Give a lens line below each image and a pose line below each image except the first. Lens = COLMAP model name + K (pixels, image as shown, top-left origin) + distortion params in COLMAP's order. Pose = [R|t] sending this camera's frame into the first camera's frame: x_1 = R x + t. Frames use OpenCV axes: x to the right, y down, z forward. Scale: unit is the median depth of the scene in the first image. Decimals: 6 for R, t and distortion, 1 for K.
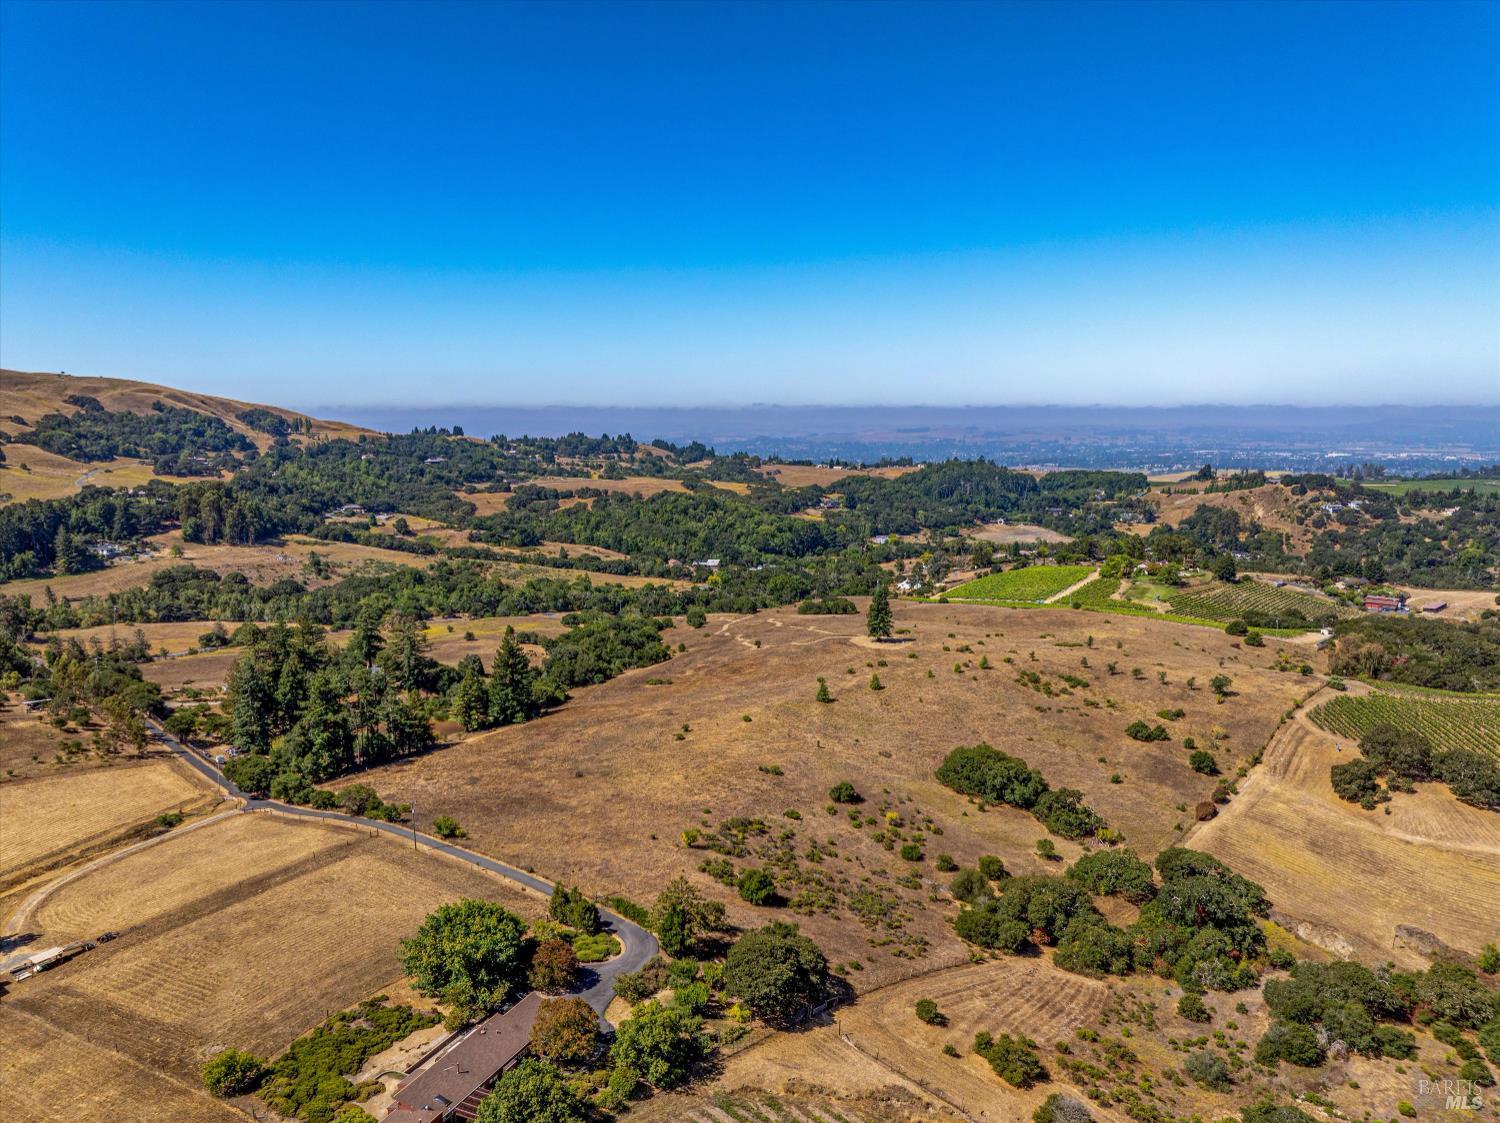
lens RADIAL K [[1059.1, 0, 748.6], [0, 1059.1, 563.4], [0, 0, 1]] dist [-0.043291, 0.005891]
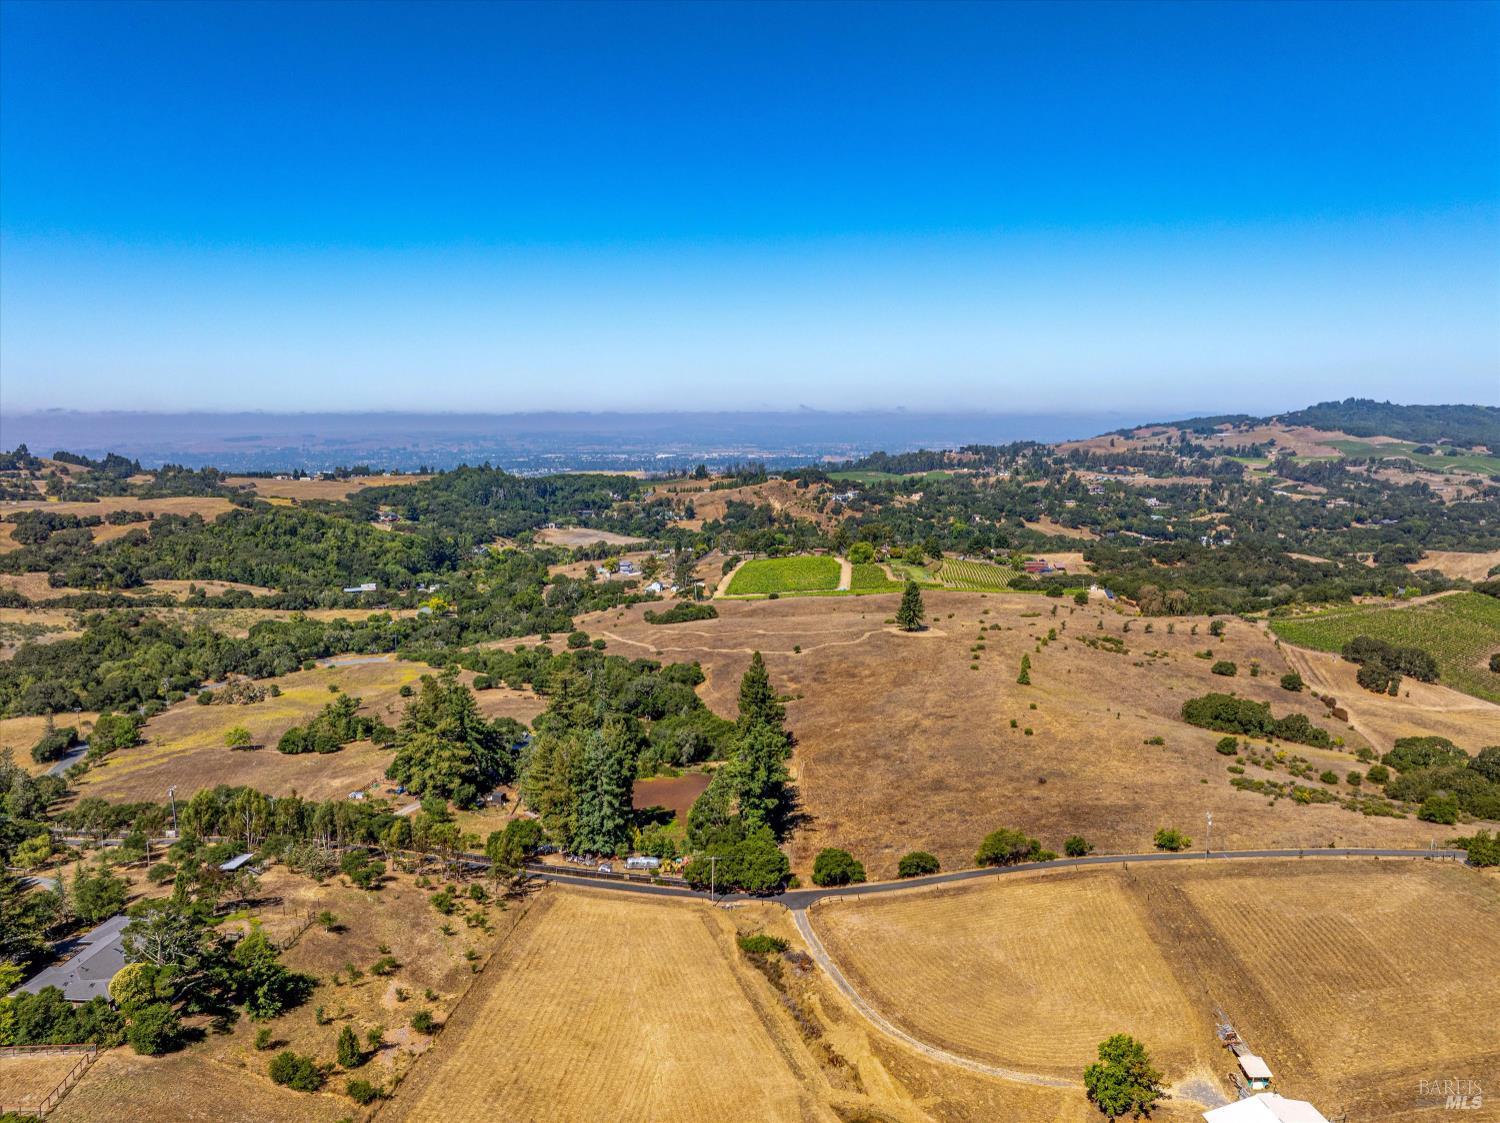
lens RADIAL K [[1059.1, 0, 763.0], [0, 1059.1, 566.5], [0, 0, 1]] dist [-0.043291, 0.005891]
pose [[0.806047, -0.077107, 0.586808, -0.227982], [0.079114, 0.996616, 0.022284, -0.009609], [-0.586541, 0.028463, 0.809420, 0.087718]]
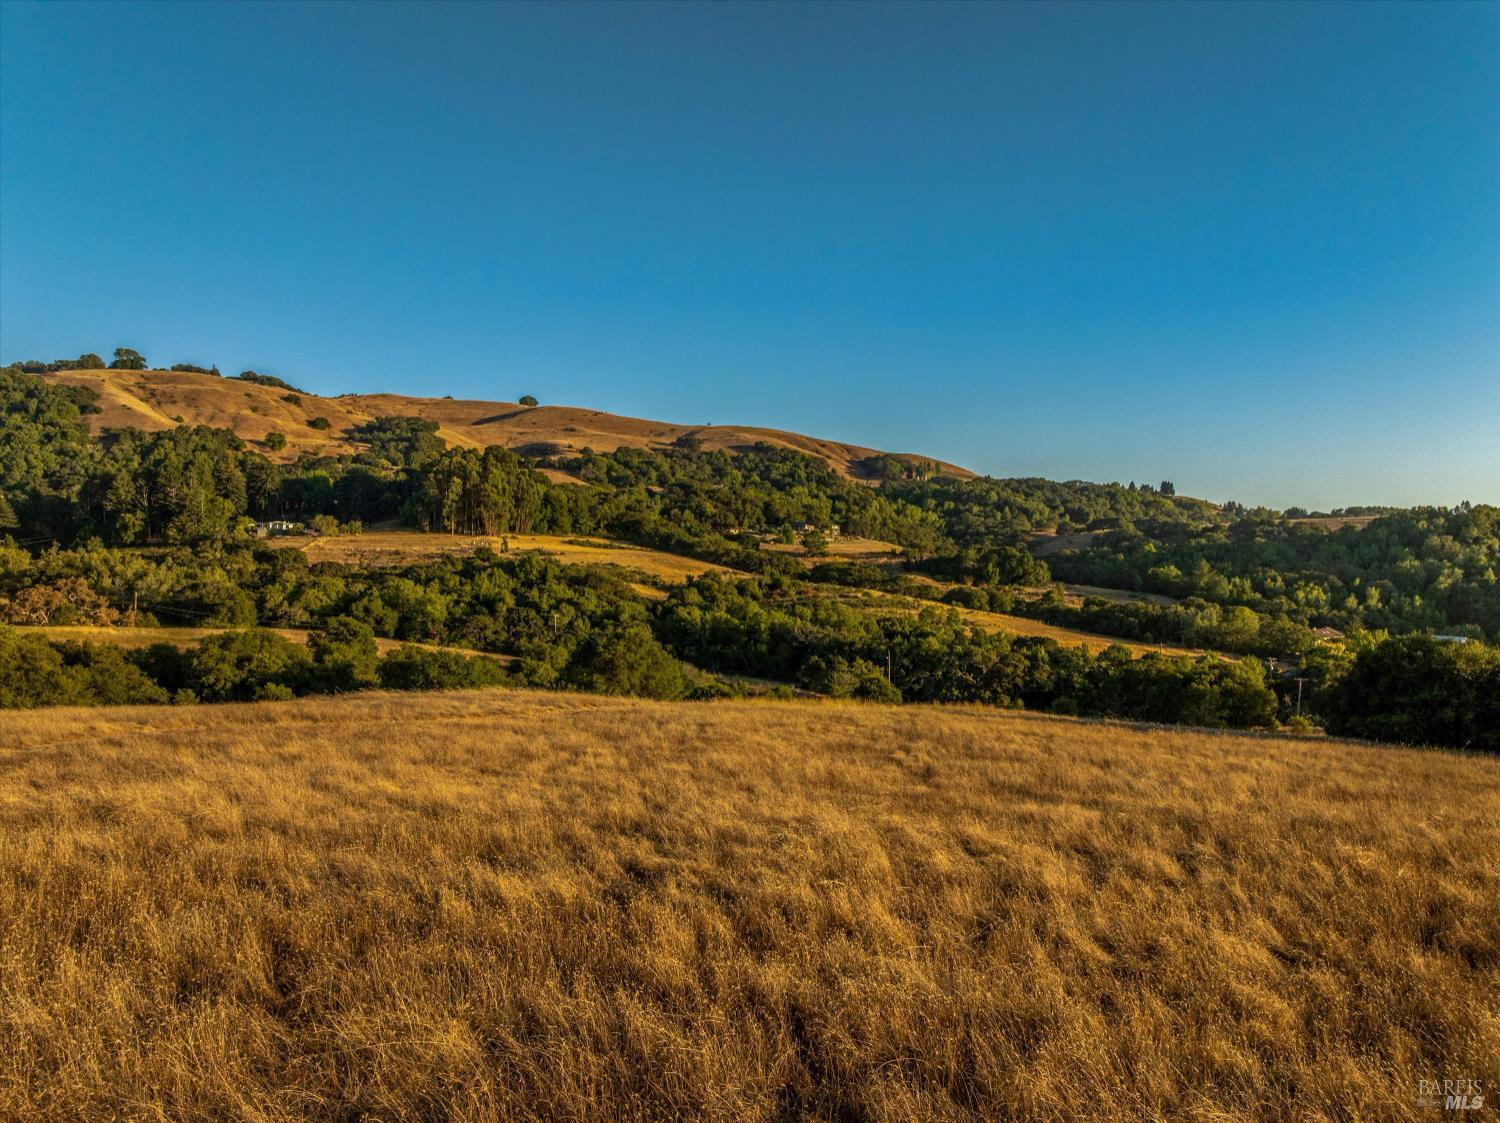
lens RADIAL K [[1059.1, 0, 738.1], [0, 1059.1, 550.8], [0, 0, 1]] dist [-0.043291, 0.005891]
pose [[0.697836, 0.002001, -0.716254, 0.048367], [-0.103090, 0.989865, -0.097673, 0.024069], [0.708800, 0.141998, 0.690970, 0.454820]]
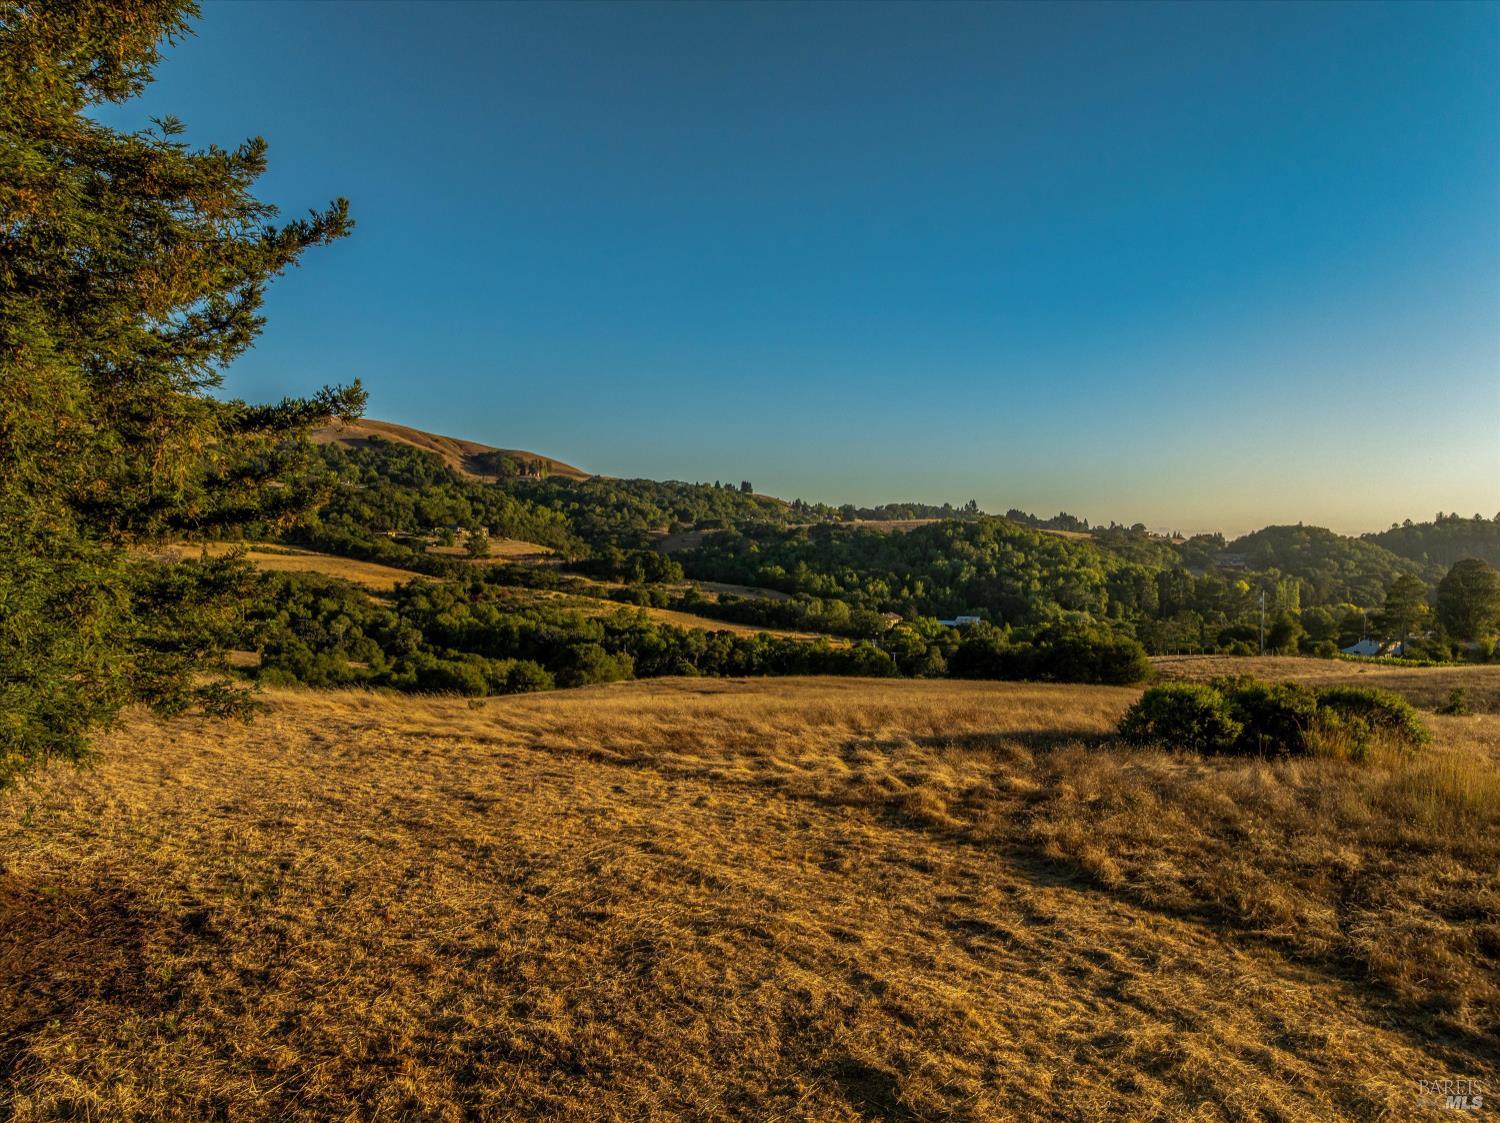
lens RADIAL K [[1059.1, 0, 751.4], [0, 1059.1, 561.5], [0, 0, 1]] dist [-0.043291, 0.005891]
pose [[0.925273, 0.011820, -0.379118, 0.058386], [-0.055644, 0.992930, -0.104846, 0.025830], [0.375199, 0.118107, 0.919389, 0.376094]]
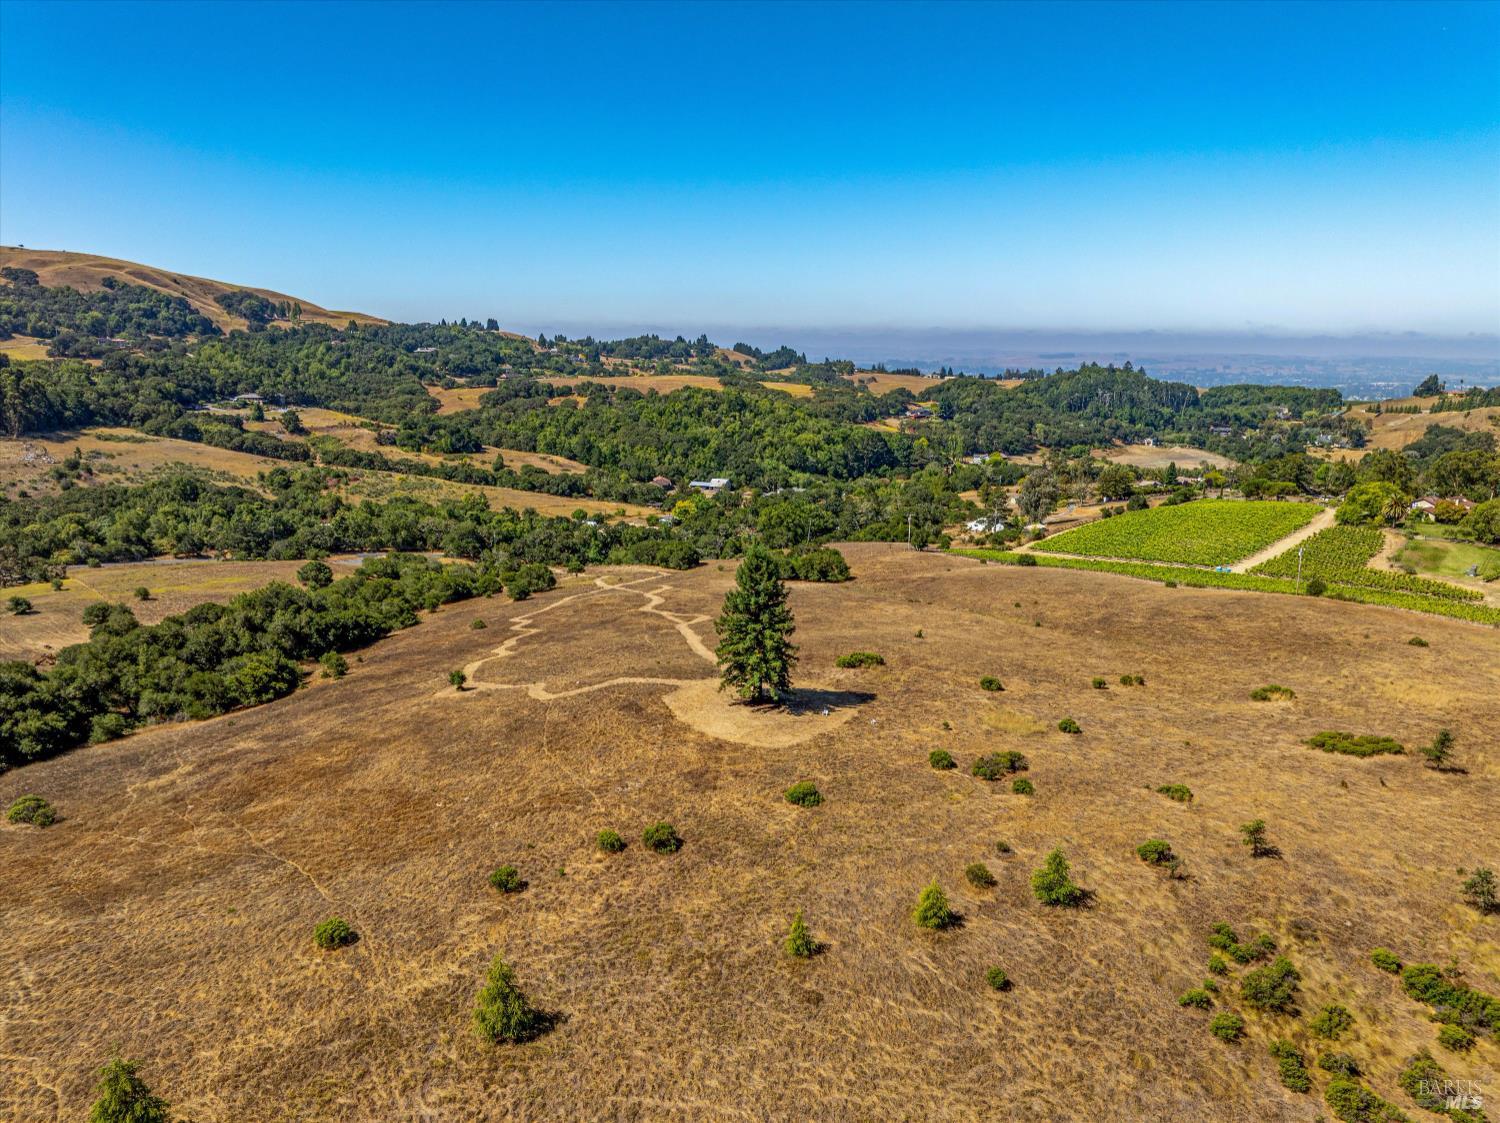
lens RADIAL K [[1059.1, 0, 748.0], [0, 1059.1, 550.3], [0, 0, 1]] dist [-0.043291, 0.005891]
pose [[0.991571, 0.034016, -0.125019, 0.060601], [-0.026975, 0.997976, 0.057593, 0.002409], [0.126725, -0.053735, 0.990481, 0.253412]]
